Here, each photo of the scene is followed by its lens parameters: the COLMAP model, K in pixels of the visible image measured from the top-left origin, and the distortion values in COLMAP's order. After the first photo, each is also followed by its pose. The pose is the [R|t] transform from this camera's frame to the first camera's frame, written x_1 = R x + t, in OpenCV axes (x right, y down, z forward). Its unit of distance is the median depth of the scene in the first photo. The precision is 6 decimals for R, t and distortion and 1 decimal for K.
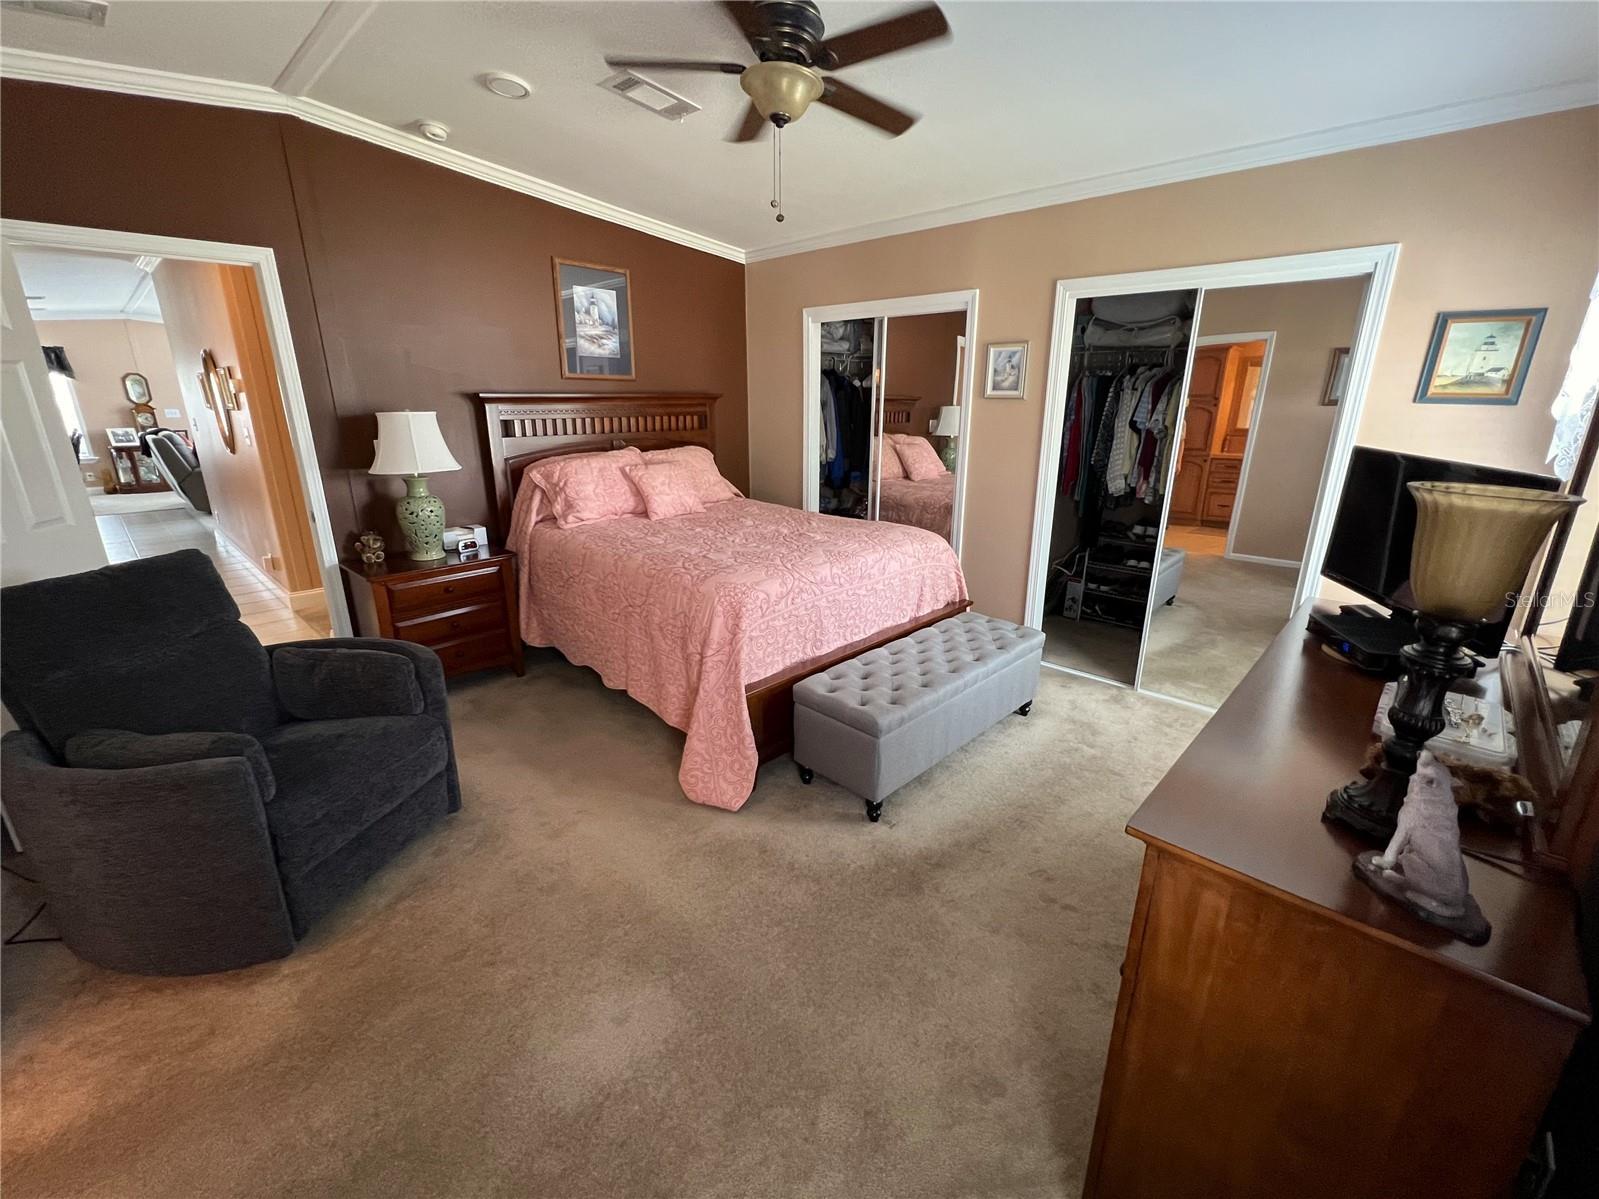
lens RADIAL K [[671.6, 0, 799.5], [0, 671.6, 599.5], [0, 0, 1]] dist [-0.003787, 0.000041]
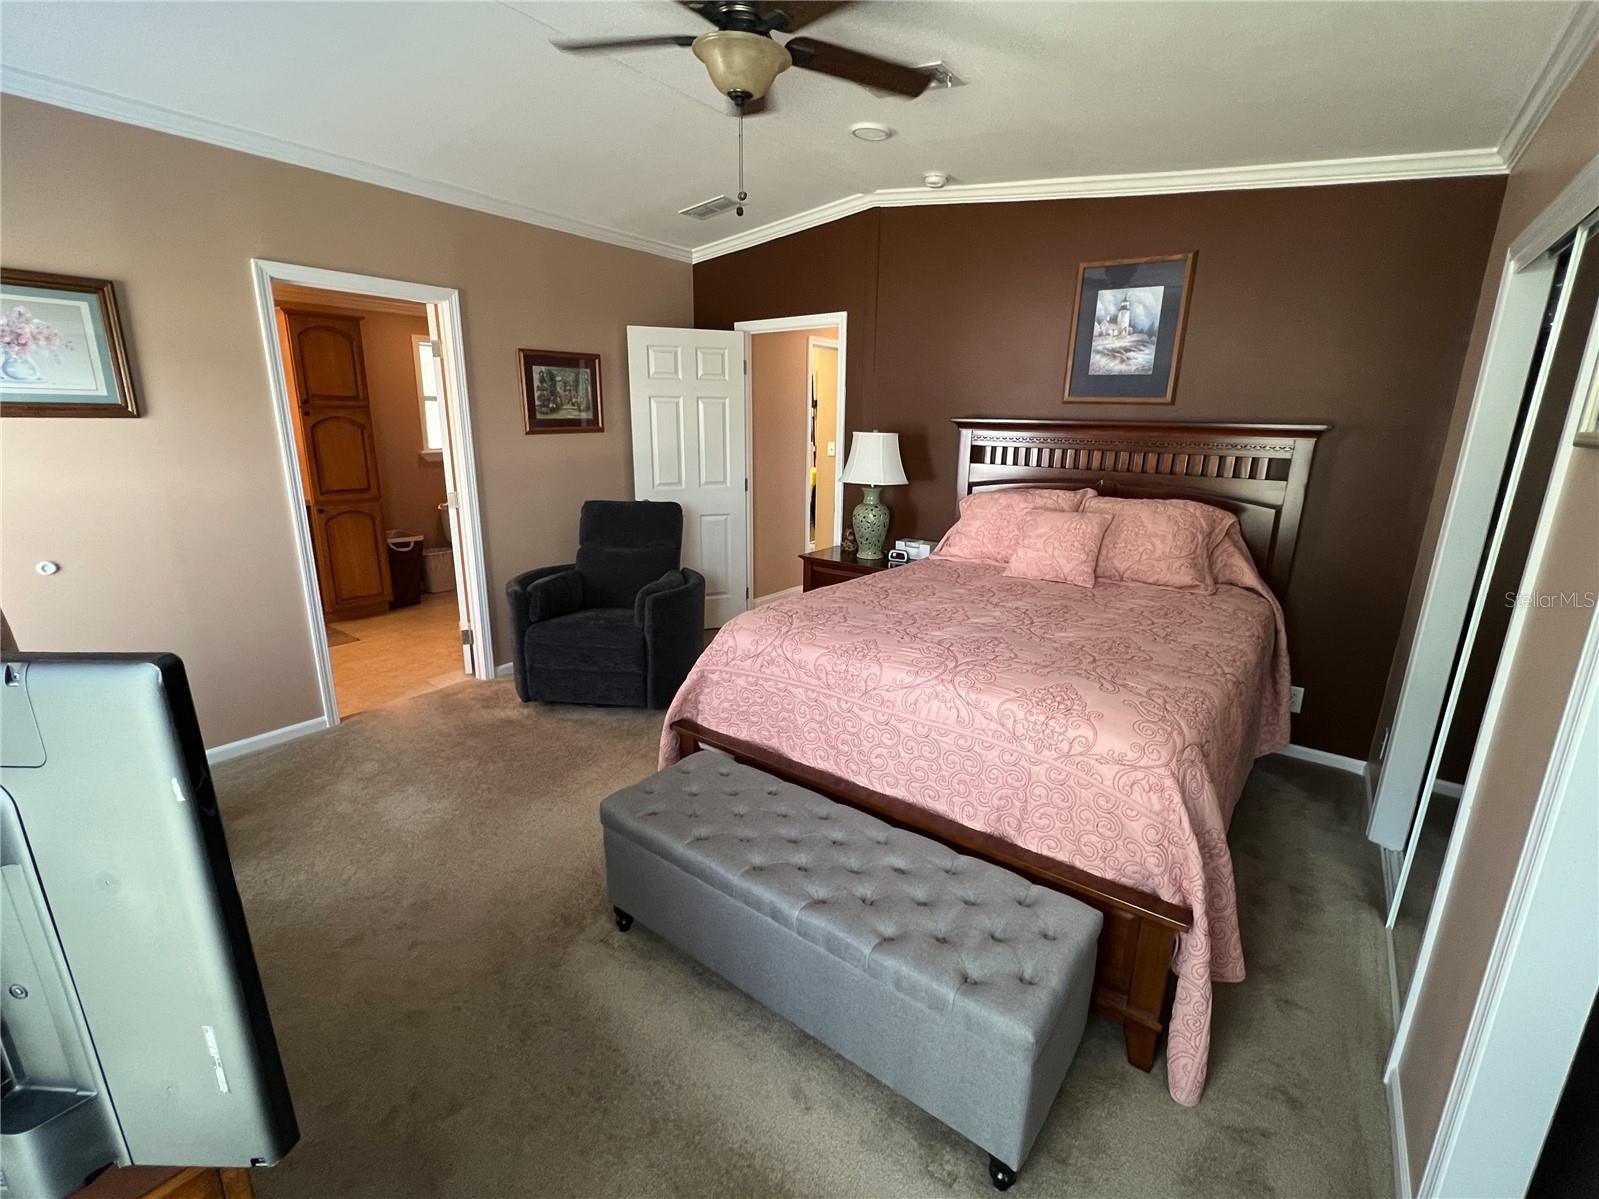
lens RADIAL K [[685.3, 0, 799.5], [0, 685.3, 599.5], [0, 0, 1]] dist [0.004419, -0.000058]
pose [[0.125329, 0.255203, -0.958731, 0.555488], [-0.306325, 0.929088, 0.207269, -0.187963], [0.943641, 0.267706, 0.194616, 0.624628]]
